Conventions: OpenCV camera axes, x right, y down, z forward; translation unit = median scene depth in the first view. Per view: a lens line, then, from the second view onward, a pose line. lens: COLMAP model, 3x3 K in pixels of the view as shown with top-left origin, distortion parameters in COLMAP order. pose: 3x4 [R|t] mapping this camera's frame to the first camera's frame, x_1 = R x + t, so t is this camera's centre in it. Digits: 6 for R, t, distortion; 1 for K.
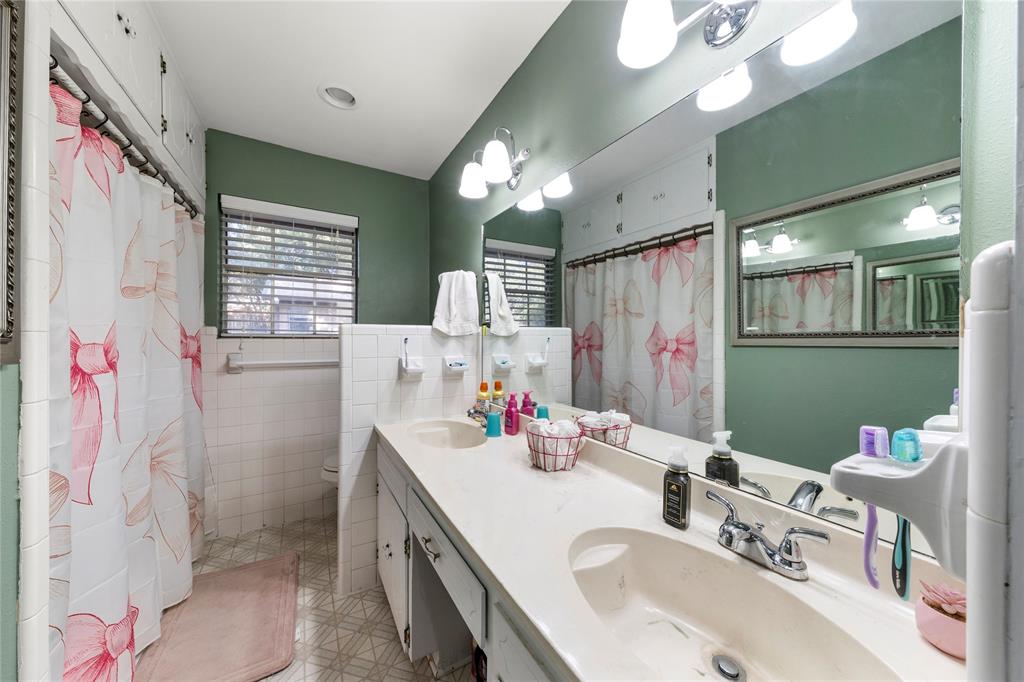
lens RADIAL K [[349.4, 0, 511.1], [0, 349.4, 339.1], [0, 0, 1]] dist [-0.001697, -0.000168]
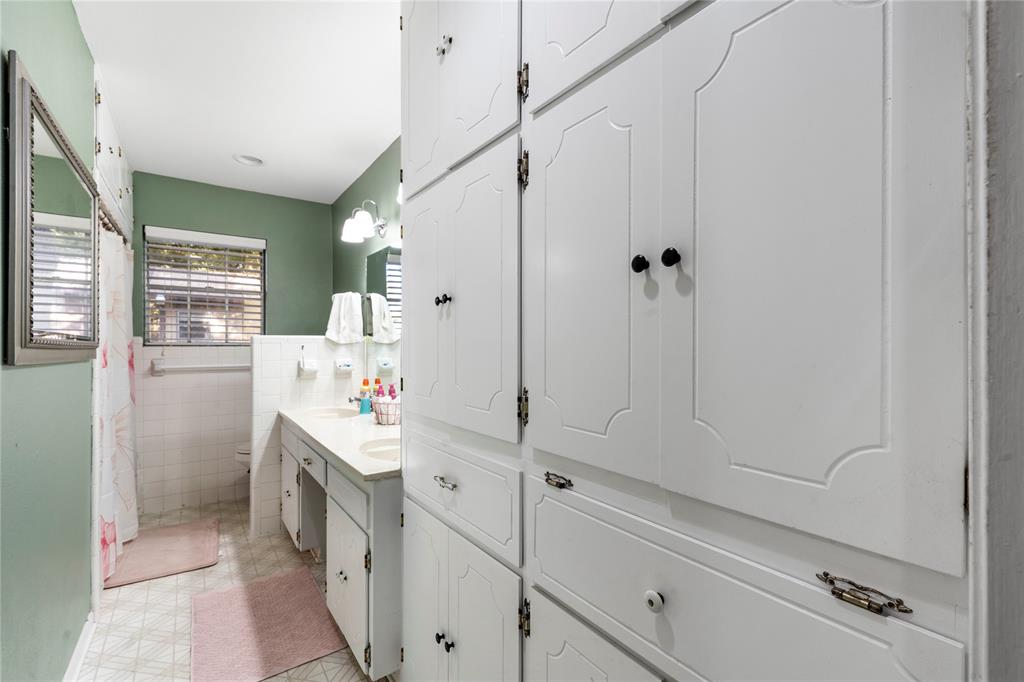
lens RADIAL K [[460.9, 0, 516.9], [0, 460.9, 345.5], [0, 0, 1]] dist [0.003430, 0.000448]
pose [[0.996836, -0.005247, 0.079315, 0.338910], [0.005317, 0.999986, -0.000667, 0.002400], [-0.079310, 0.001086, 0.996849, -0.745458]]
